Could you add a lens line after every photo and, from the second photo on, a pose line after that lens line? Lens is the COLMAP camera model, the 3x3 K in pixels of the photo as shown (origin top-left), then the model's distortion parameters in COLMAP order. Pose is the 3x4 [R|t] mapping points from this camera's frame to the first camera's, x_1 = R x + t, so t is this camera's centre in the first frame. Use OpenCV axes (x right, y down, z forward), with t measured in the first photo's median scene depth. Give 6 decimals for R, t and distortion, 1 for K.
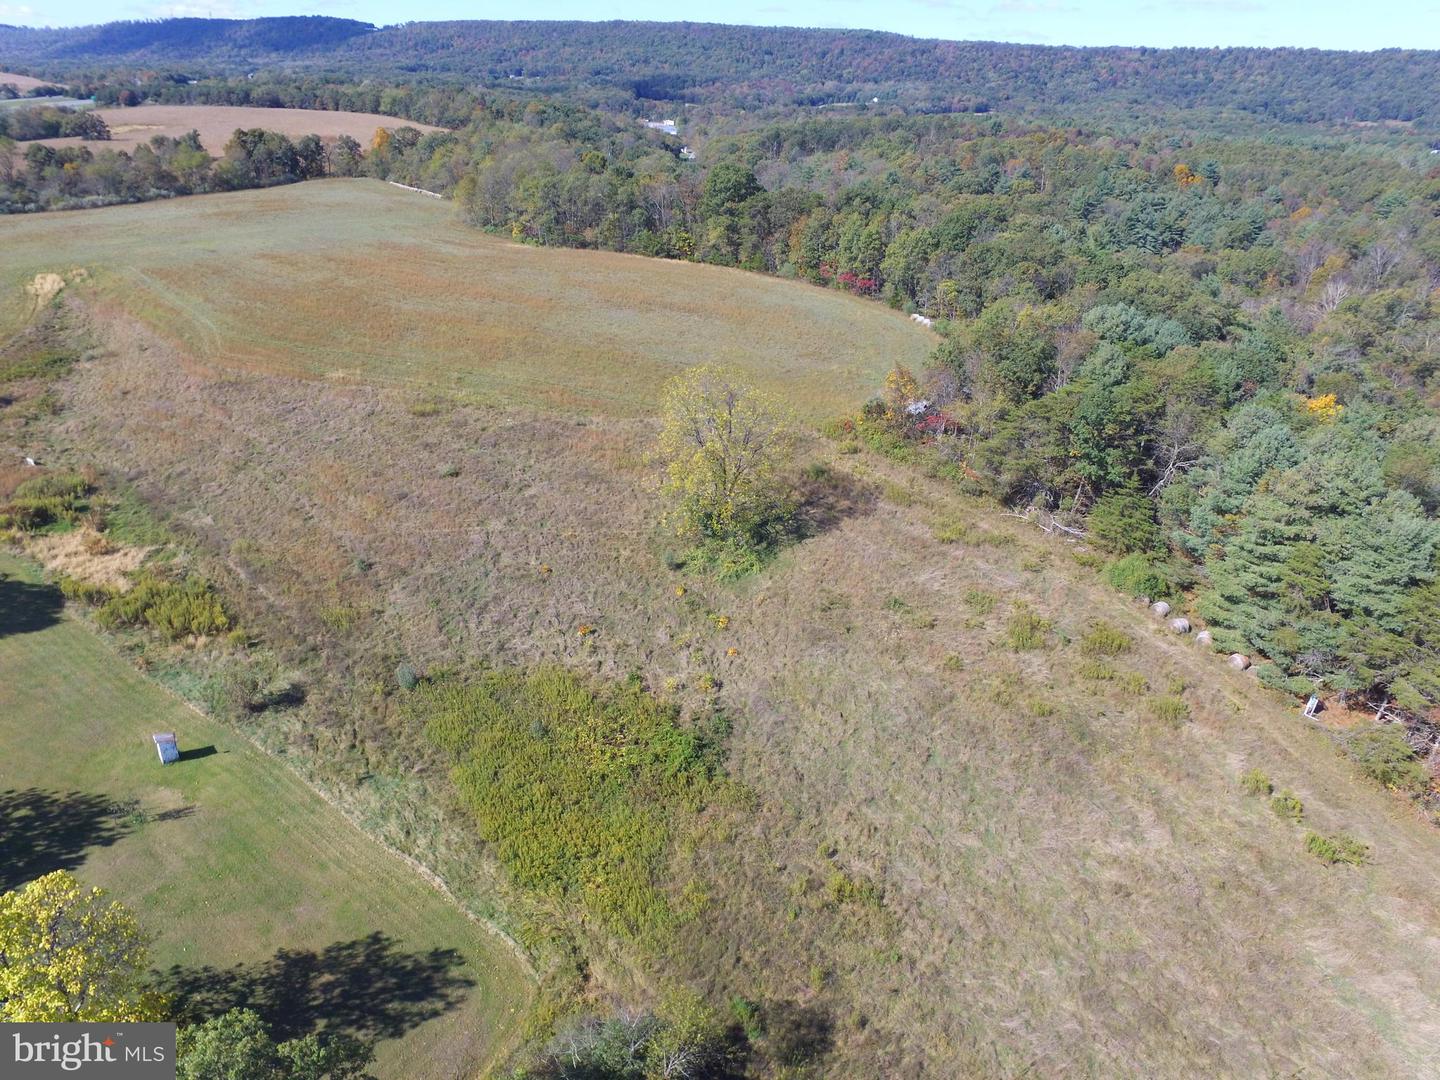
lens RADIAL K [[967.0, 0, 705.2], [0, 967.0, 539.7], [0, 0, 1]] dist [-0.125237, 0.088925]
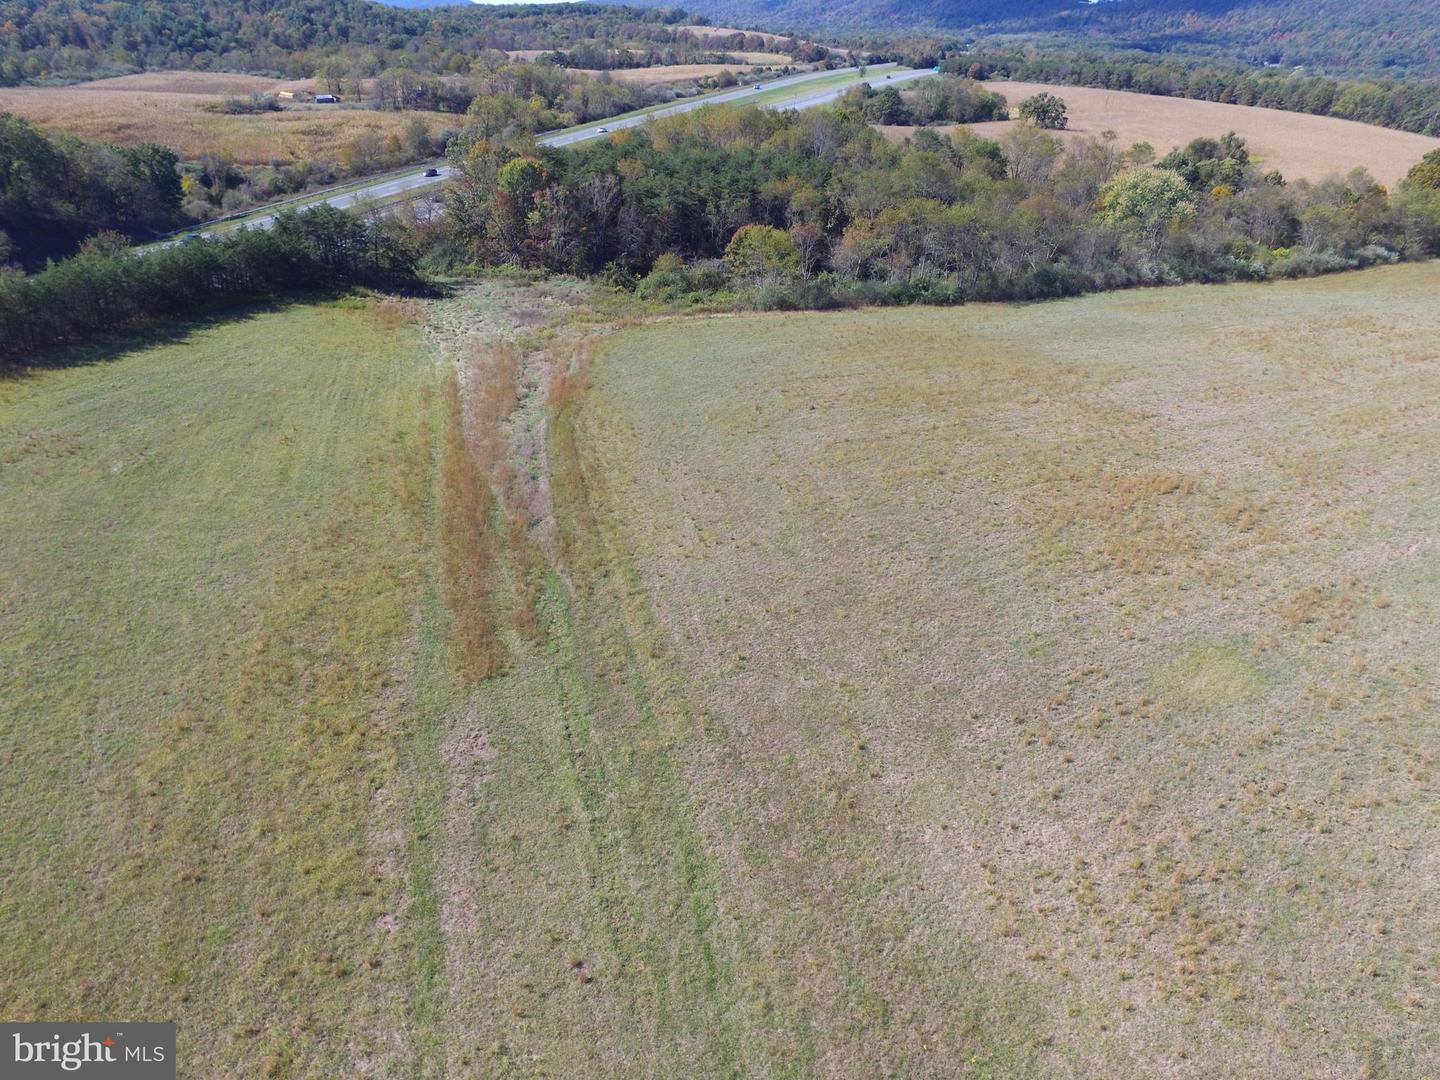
lens RADIAL K [[967.0, 0, 707.3], [0, 967.0, 536.2], [0, 0, 1]] dist [-0.125237, 0.088925]
pose [[0.831461, 0.268470, -0.486411, -0.119926], [-0.259373, 0.961806, 0.087492, -0.024721], [0.491322, 0.053416, 0.869338, 0.047959]]
